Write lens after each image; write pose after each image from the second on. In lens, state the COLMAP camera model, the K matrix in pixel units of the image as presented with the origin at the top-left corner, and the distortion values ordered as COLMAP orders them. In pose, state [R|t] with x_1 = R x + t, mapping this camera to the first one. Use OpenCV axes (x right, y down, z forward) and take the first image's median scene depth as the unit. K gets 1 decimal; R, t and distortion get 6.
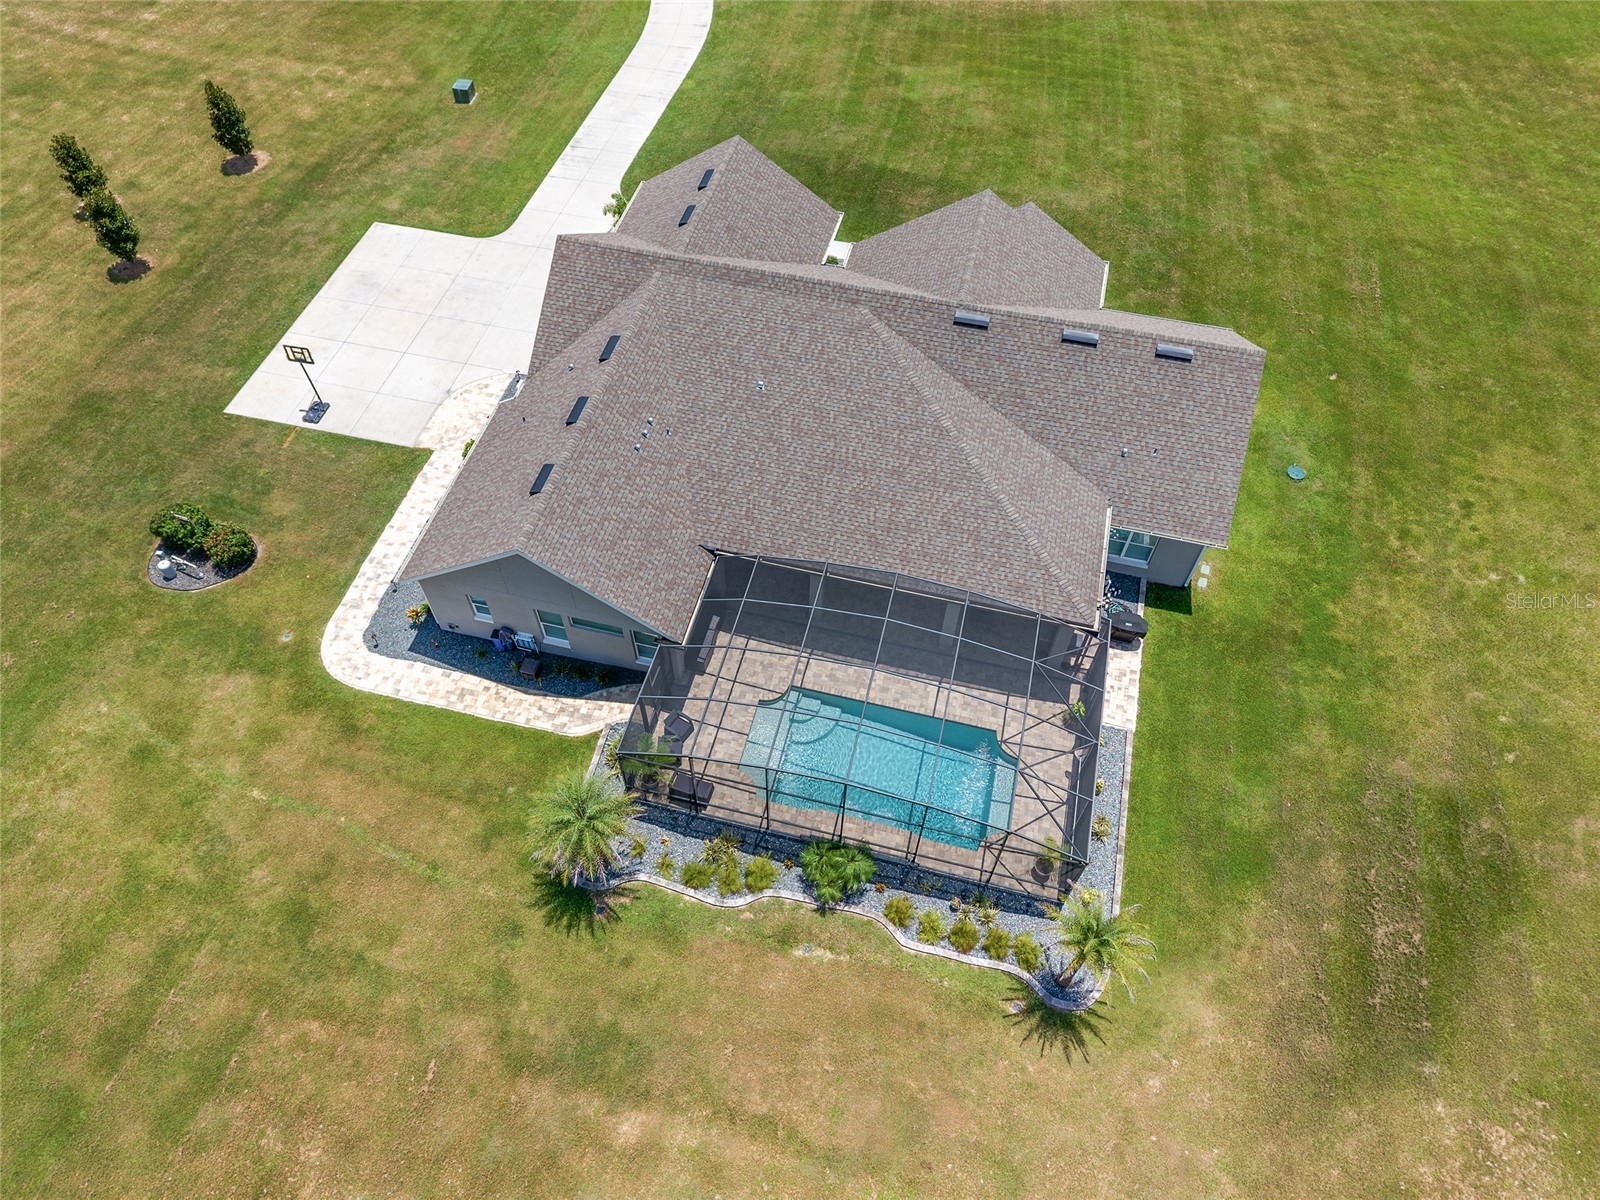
lens RADIAL K [[1076.9, 0, 781.2], [0, 1076.9, 603.6], [0, 0, 1]] dist [0.036412, -0.041001]
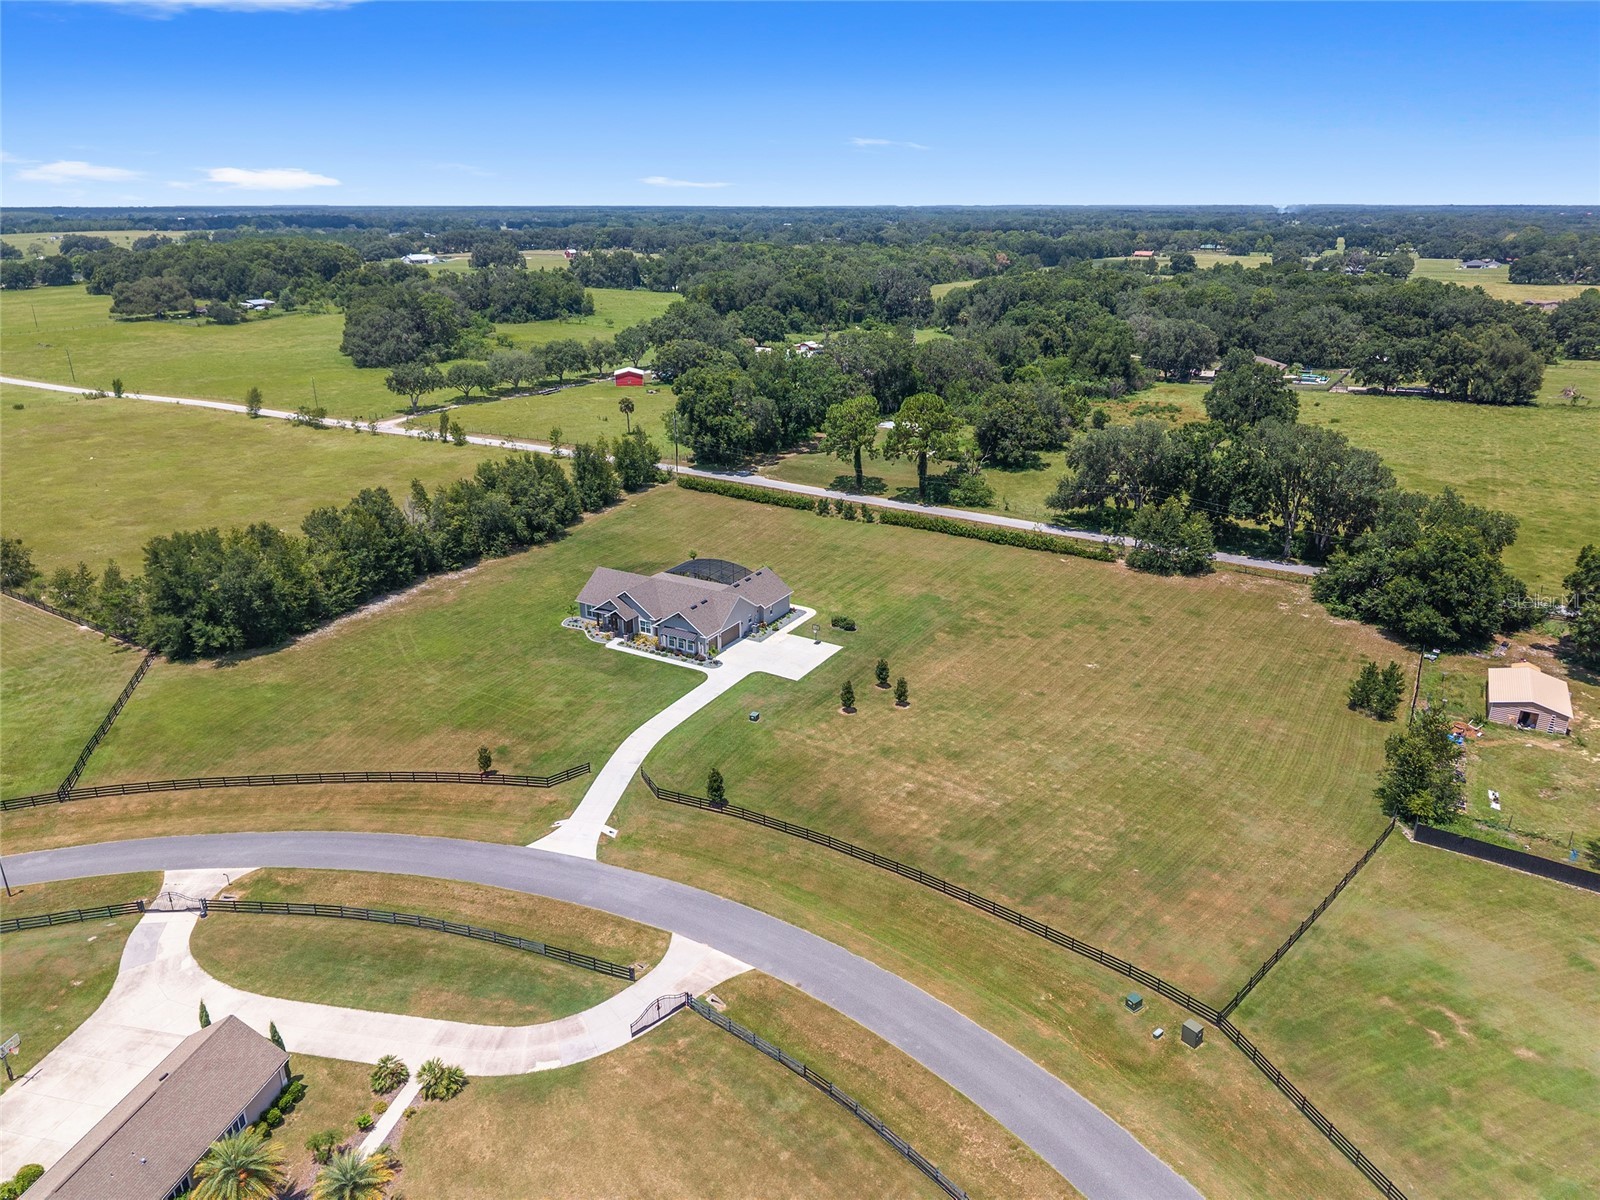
lens RADIAL K [[1095.5, 0, 800.0], [0, 1095.5, 629.9], [0, 0, 1]] dist [0.045145, -0.055182]
pose [[-0.966184, -0.124469, 0.225821, -1.408623], [0.192412, 0.234988, 0.952763, -4.259096], [-0.171655, 0.963996, -0.203093, 2.044072]]
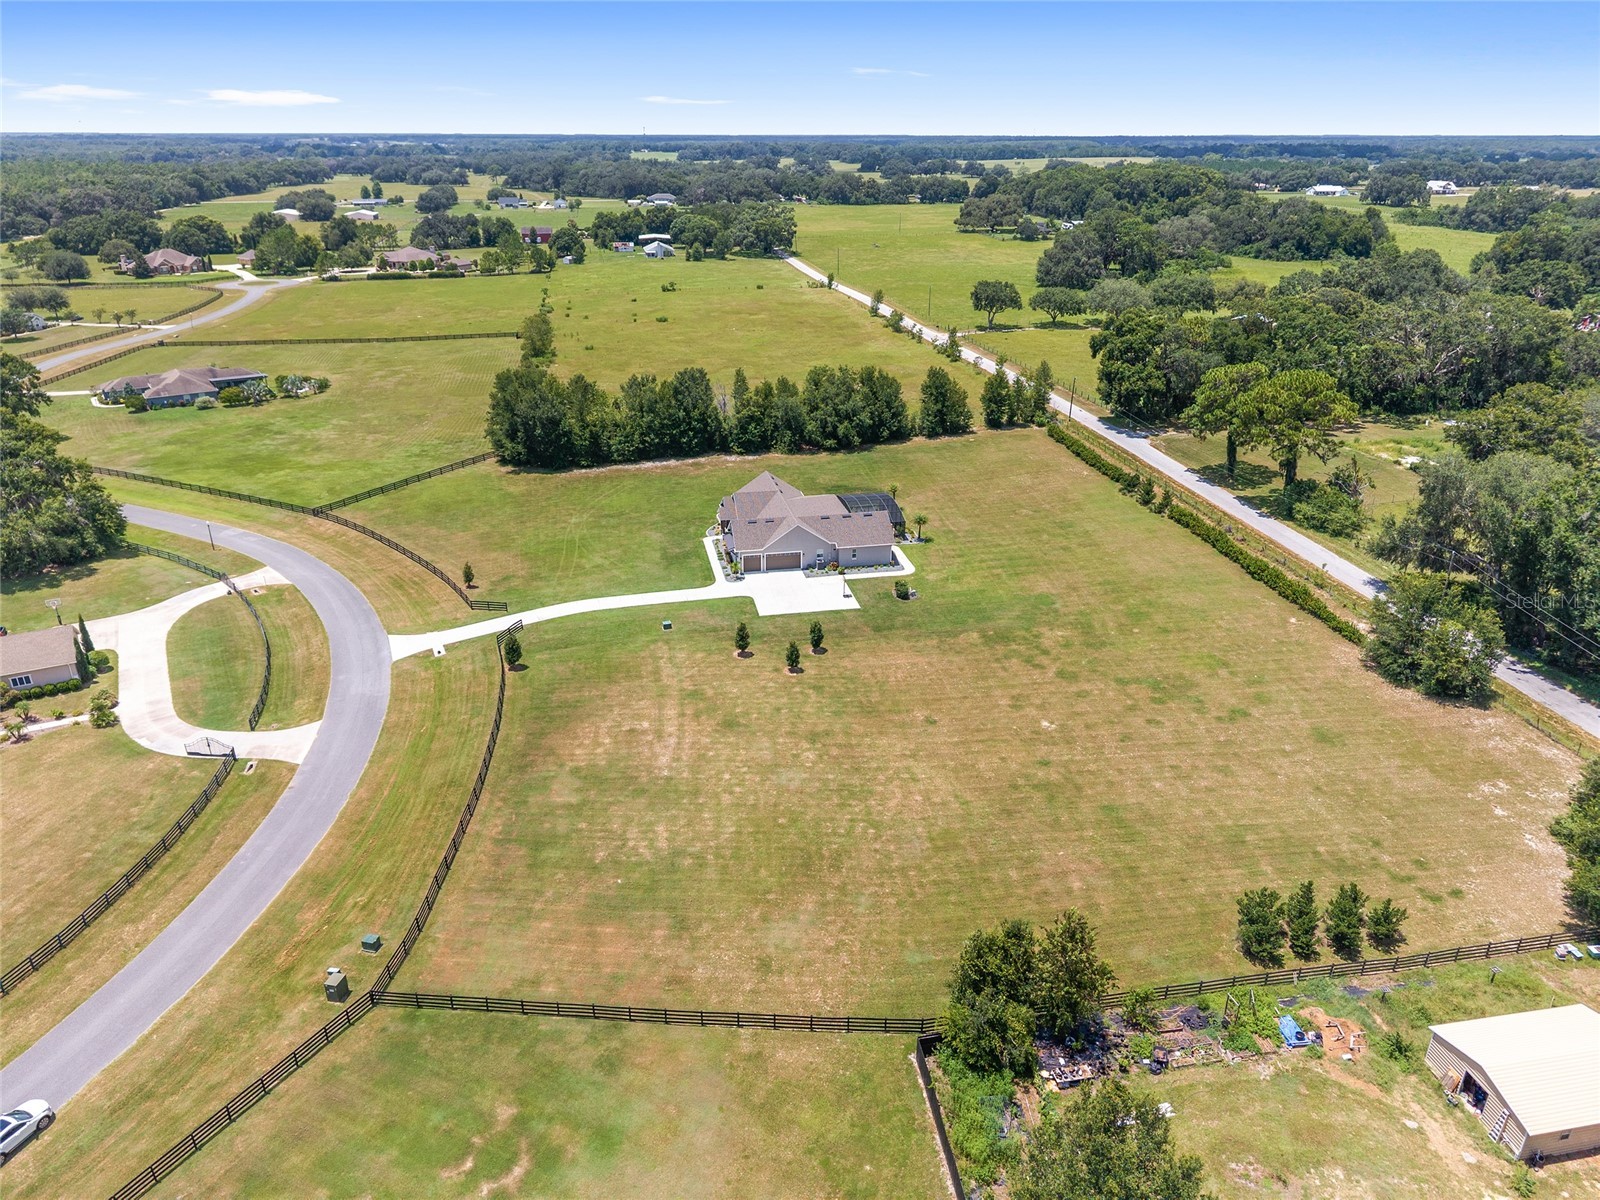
lens RADIAL K [[1076.9, 0, 781.2], [0, 1076.9, 603.6], [0, 0, 1]] dist [0.036412, -0.041001]
pose [[-0.423106, -0.394681, 0.815603, -3.615949], [0.738604, 0.371154, 0.562769, -2.571975], [-0.524828, 0.840519, 0.134476, 0.848272]]
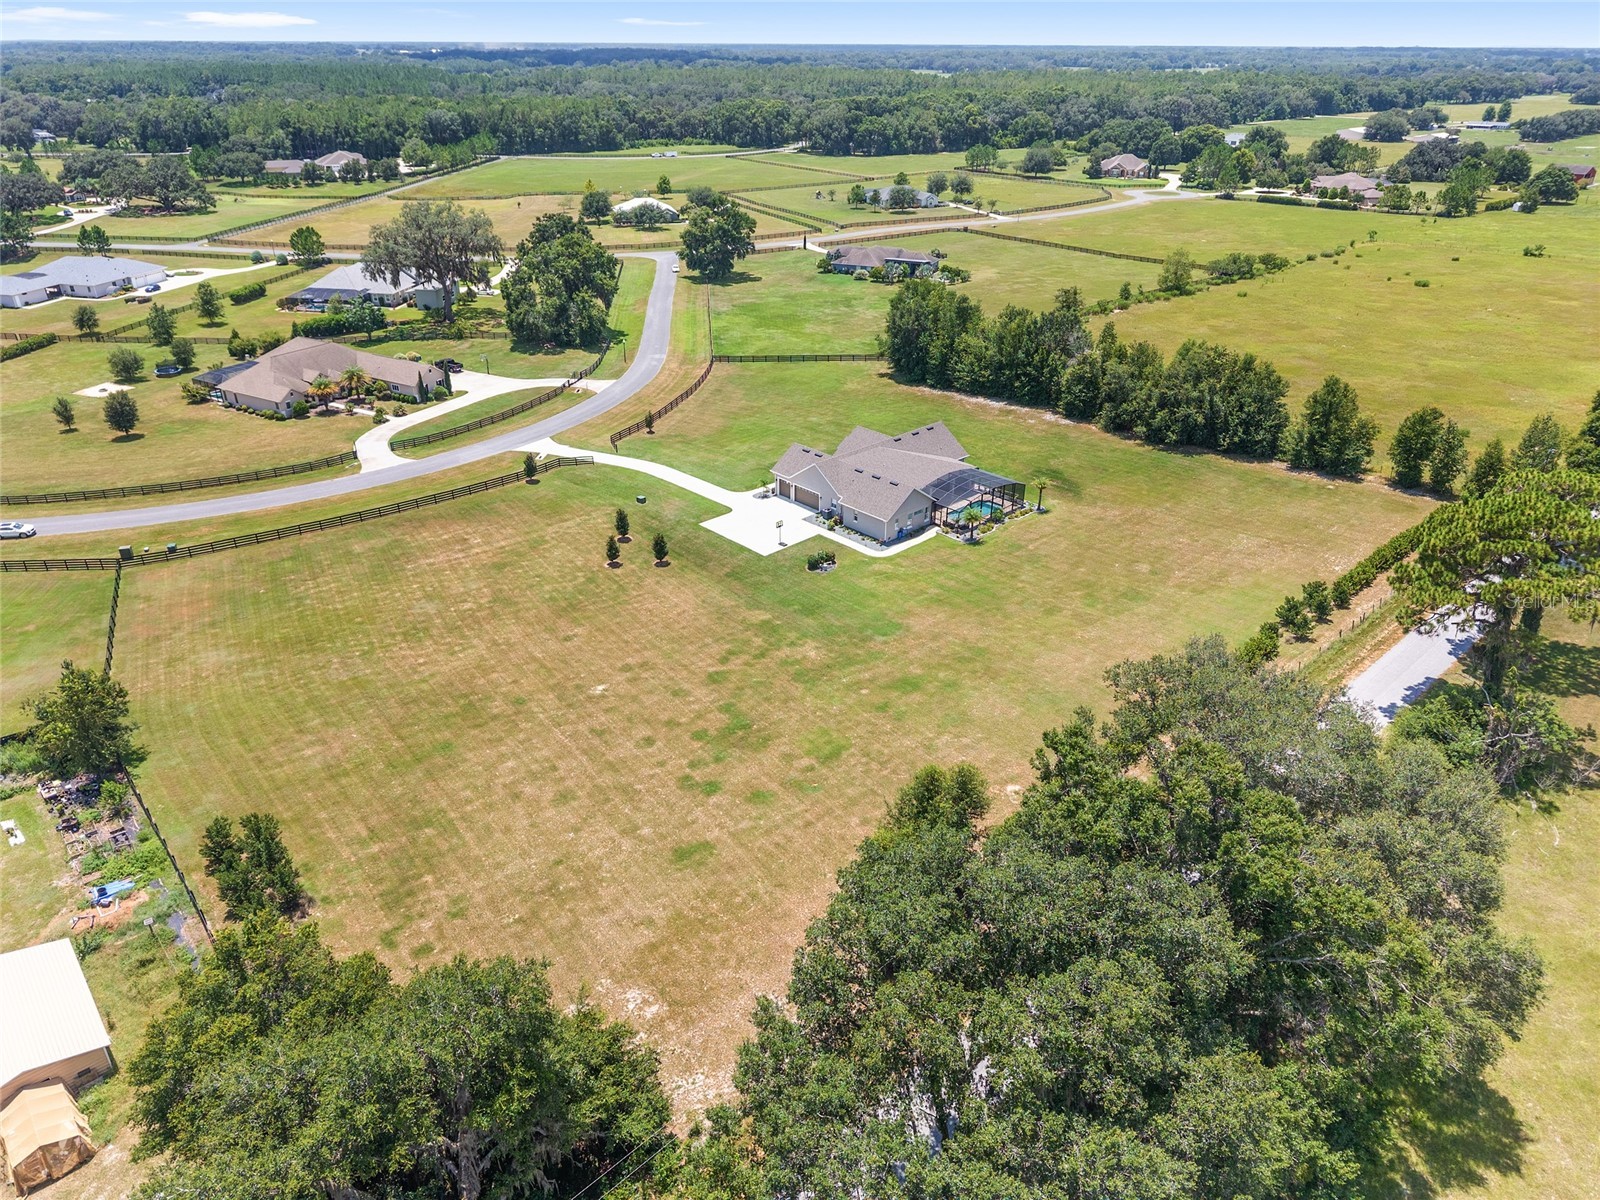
lens RADIAL K [[1076.9, 0, 781.2], [0, 1076.9, 603.6], [0, 0, 1]] dist [0.036412, -0.041001]
pose [[0.556986, -0.412895, 0.720613, -3.267188], [0.695929, 0.705567, -0.133634, 0.416110], [-0.453264, 0.575928, 0.680337, -1.153956]]
